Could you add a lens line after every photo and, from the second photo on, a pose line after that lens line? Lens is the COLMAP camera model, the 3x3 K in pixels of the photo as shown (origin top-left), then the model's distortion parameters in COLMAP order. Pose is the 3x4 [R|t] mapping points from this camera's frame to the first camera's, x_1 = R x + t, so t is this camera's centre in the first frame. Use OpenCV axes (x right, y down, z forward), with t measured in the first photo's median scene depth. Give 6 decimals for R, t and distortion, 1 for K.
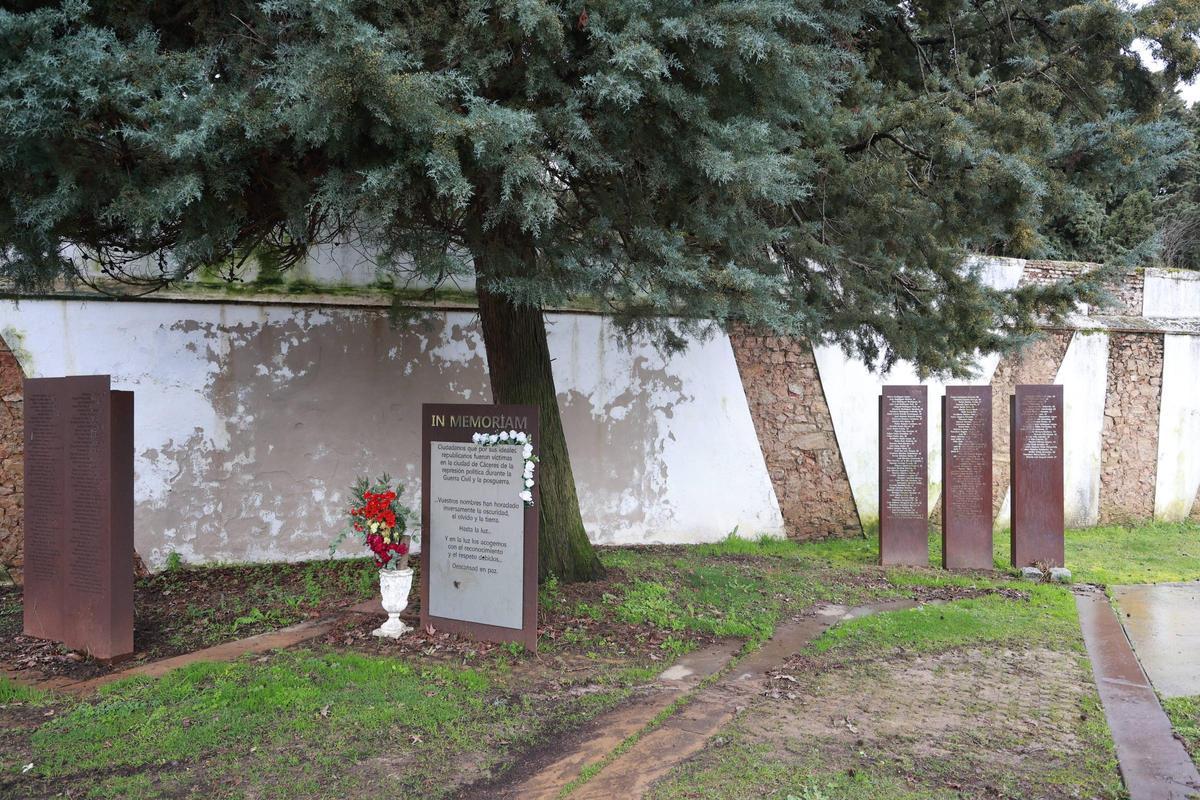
lens RADIAL K [[801.4, 0, 604.4], [0, 801.4, 406.7], [0, 0, 1]] dist [0.000485, 0.001483]
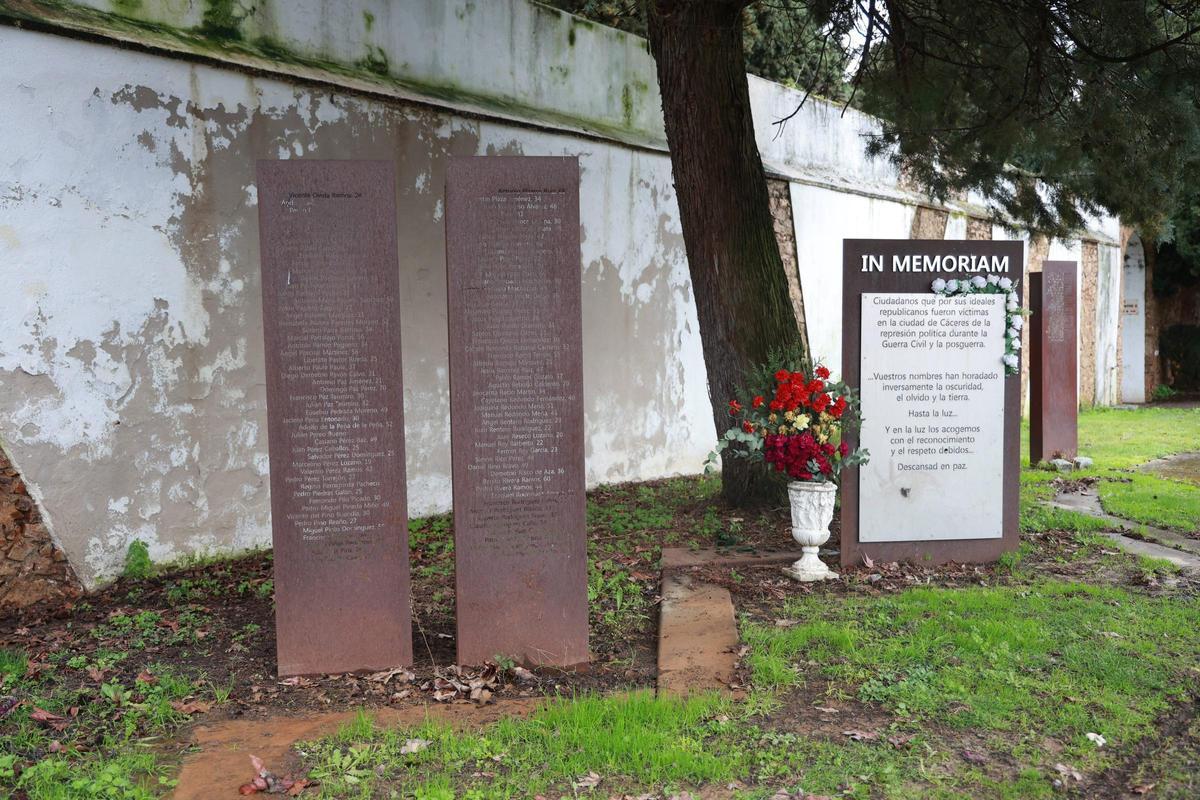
lens RADIAL K [[1170.3, 0, 599.2], [0, 1170.3, 401.4], [0, 0, 1]] dist [0.025417, 0.000000]
pose [[0.817236, -0.044689, 0.574568, -0.866023], [0.018303, 0.998499, 0.051629, 0.069948], [-0.576012, -0.031677, 0.816827, 0.260874]]
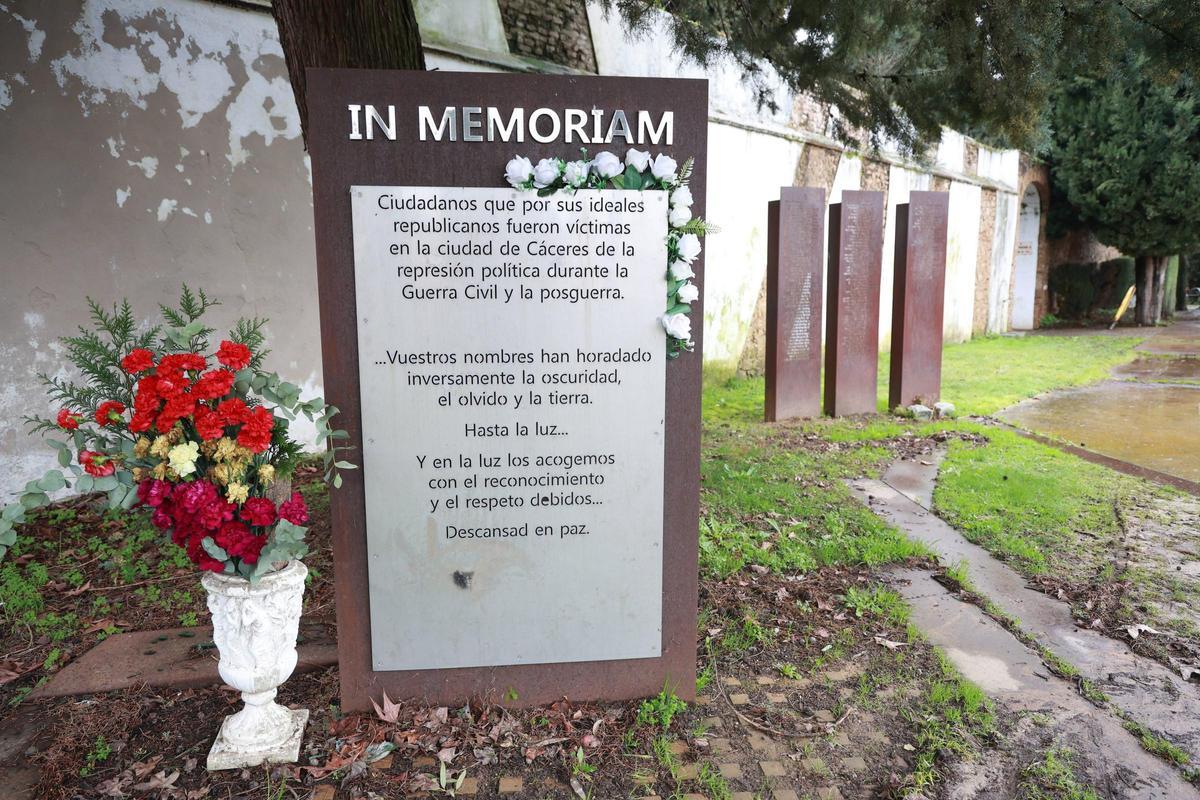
lens RADIAL K [[801.4, 0, 604.0], [0, 801.4, 402.7], [0, 0, 1]] dist [0.000485, 0.001483]
pose [[0.852556, -0.093999, 0.514113, -0.268465], [0.013653, 0.987363, 0.157886, 0.070971], [-0.522457, -0.127587, 0.843066, 0.568840]]
